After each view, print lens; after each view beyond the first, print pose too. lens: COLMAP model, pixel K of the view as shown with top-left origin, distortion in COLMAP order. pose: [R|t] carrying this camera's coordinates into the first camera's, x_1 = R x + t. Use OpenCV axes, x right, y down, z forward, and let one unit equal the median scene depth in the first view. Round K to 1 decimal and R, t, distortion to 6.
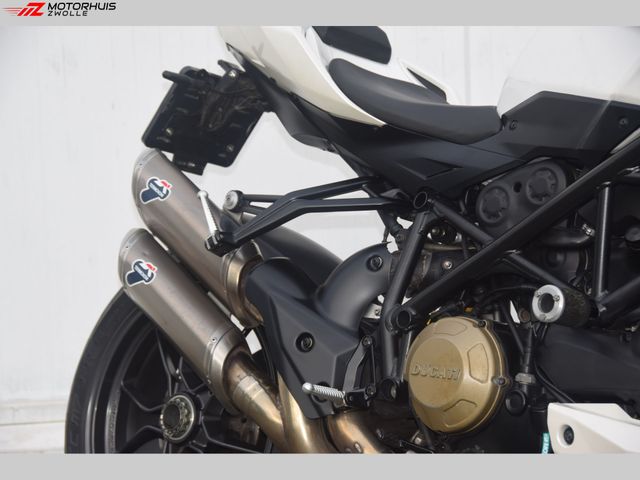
lens RADIAL K [[1994.2, 0, 320.0], [0, 1994.2, 240.0], [0, 0, 1]] dist [1.005671, -0.721140]
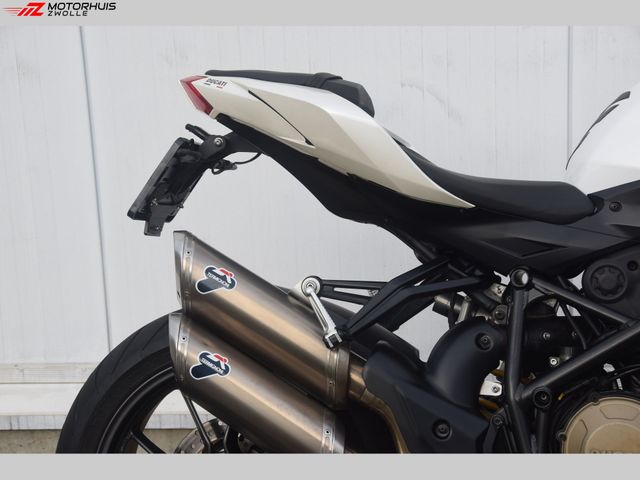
lens RADIAL K [[1431.8, 0, 319.8], [0, 1431.8, 250.1], [0, 0, 1]] dist [0.461903, 0.513267]
pose [[0.846770, -0.108548, 0.520767, -0.427579], [0.041318, 0.989423, 0.139051, -0.142805], [-0.530352, -0.096227, 0.842299, 0.408552]]
